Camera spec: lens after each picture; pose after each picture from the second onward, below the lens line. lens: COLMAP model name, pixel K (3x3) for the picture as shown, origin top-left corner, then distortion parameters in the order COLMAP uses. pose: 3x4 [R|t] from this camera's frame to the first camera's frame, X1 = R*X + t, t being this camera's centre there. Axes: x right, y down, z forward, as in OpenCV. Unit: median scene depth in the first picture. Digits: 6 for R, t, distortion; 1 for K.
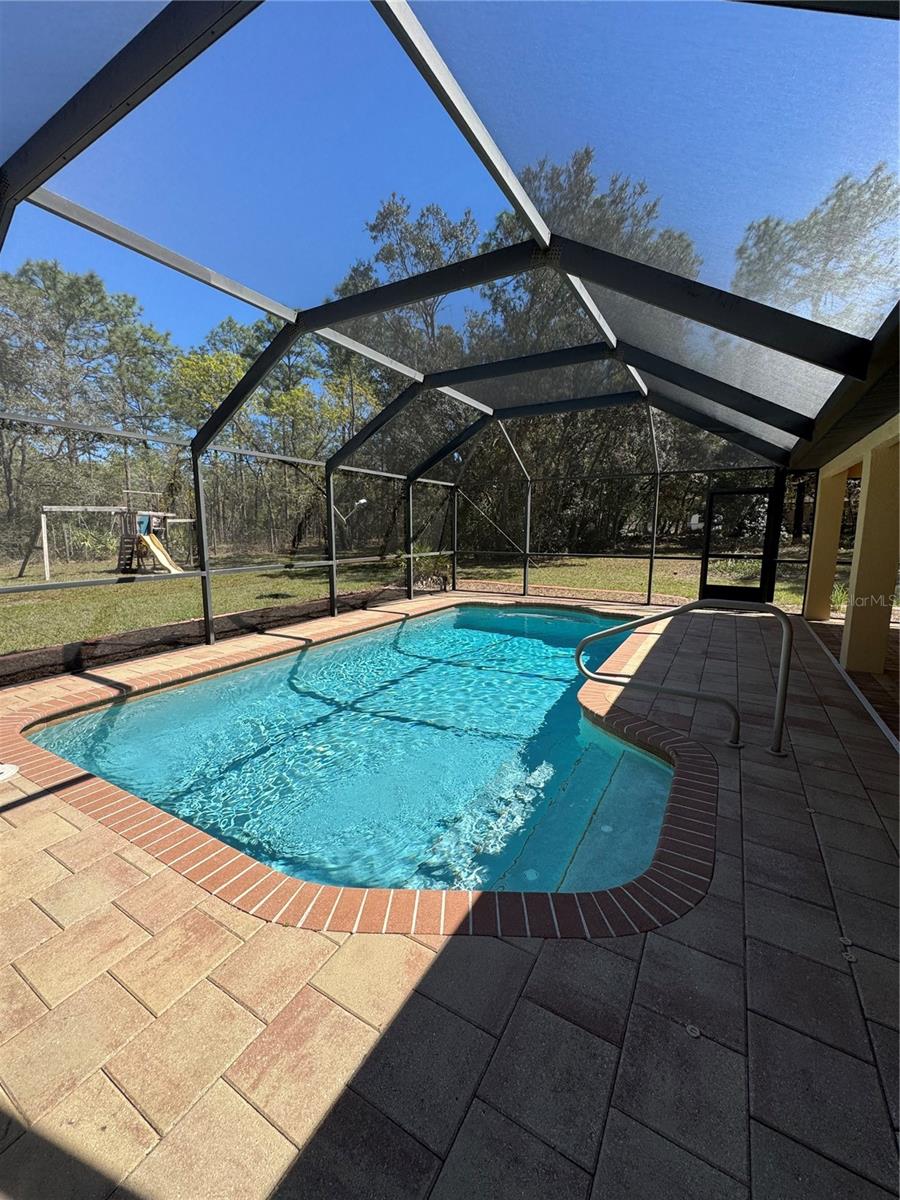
lens RADIAL K [[482.2, 0, 450.0], [0, 482.2, 600.0], [0, 0, 1]] dist [-0.003386, -0.000218]
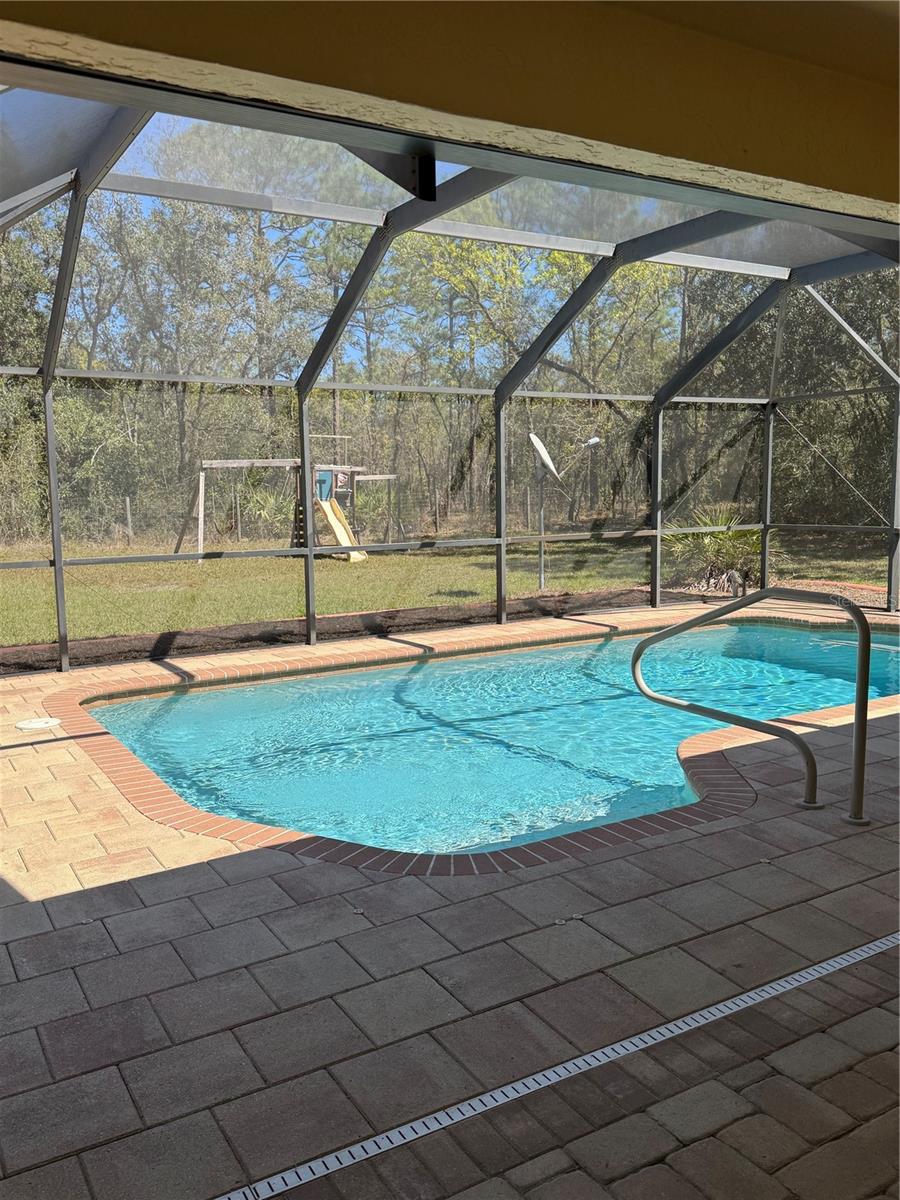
lens RADIAL K [[985.9, 0, 452.3], [0, 985.9, 604.4], [0, 0, 1]] dist [0.074115, -0.072876]
pose [[0.877212, 0.041599, -0.478297, 0.404092], [-0.053519, 0.998503, -0.011313, 0.032104], [0.477110, 0.035522, 0.878125, -0.236754]]
